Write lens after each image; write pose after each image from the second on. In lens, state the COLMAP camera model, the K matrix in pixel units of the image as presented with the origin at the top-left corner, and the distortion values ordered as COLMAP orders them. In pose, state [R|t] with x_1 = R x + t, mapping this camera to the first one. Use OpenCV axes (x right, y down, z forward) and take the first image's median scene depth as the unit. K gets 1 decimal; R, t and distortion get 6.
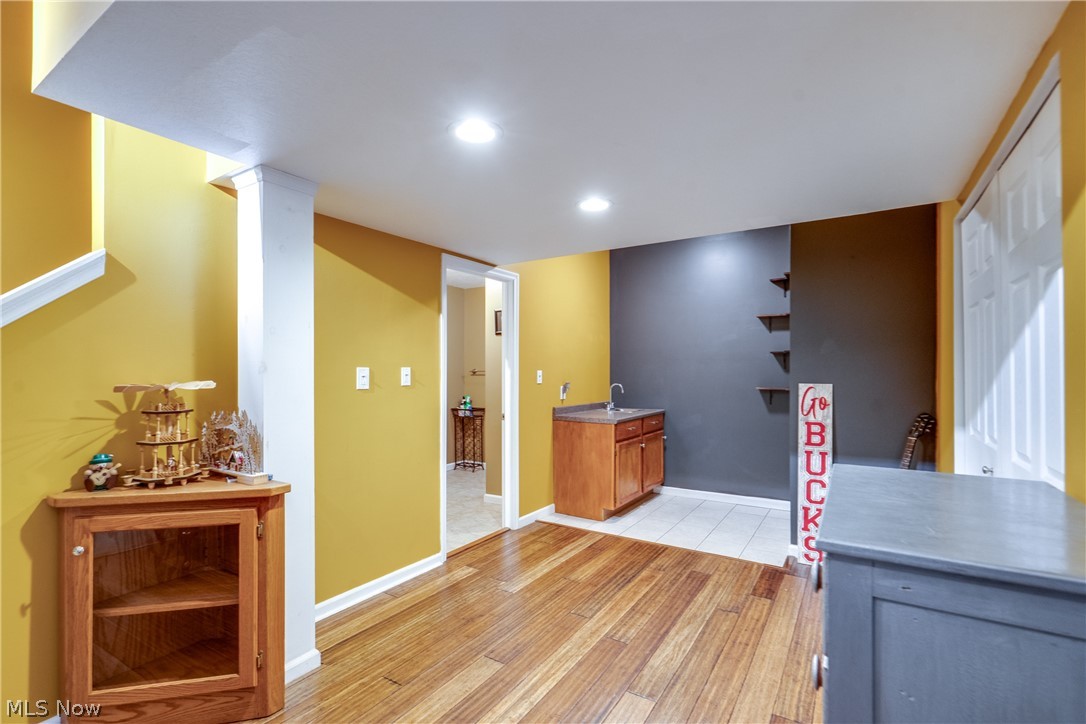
lens RADIAL K [[505.3, 0, 519.7], [0, 505.3, 372.7], [0, 0, 1]] dist [-0.001426, -0.000144]
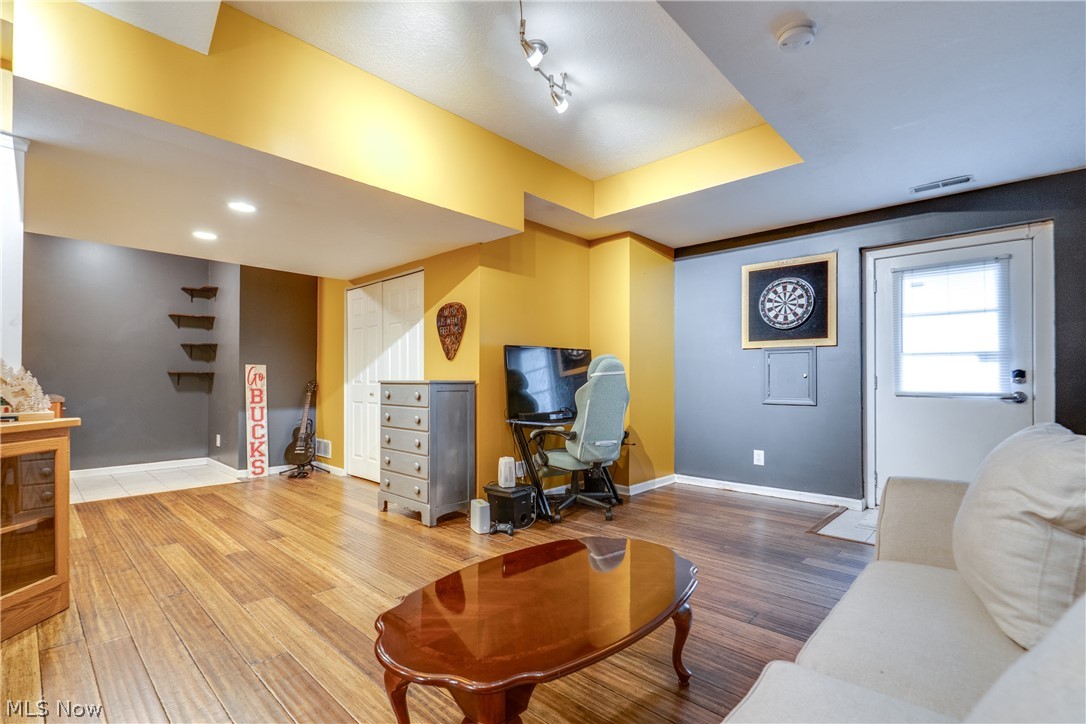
lens RADIAL K [[524.6, 0, 546.7], [0, 524.6, 366.2], [0, 0, 1]] dist [0.001387, 0.000410]
pose [[0.188790, 0.029977, 0.981560, -0.873800], [-0.002301, 0.999545, -0.030084, 0.074835], [-0.982015, 0.003421, 0.188773, -0.214909]]
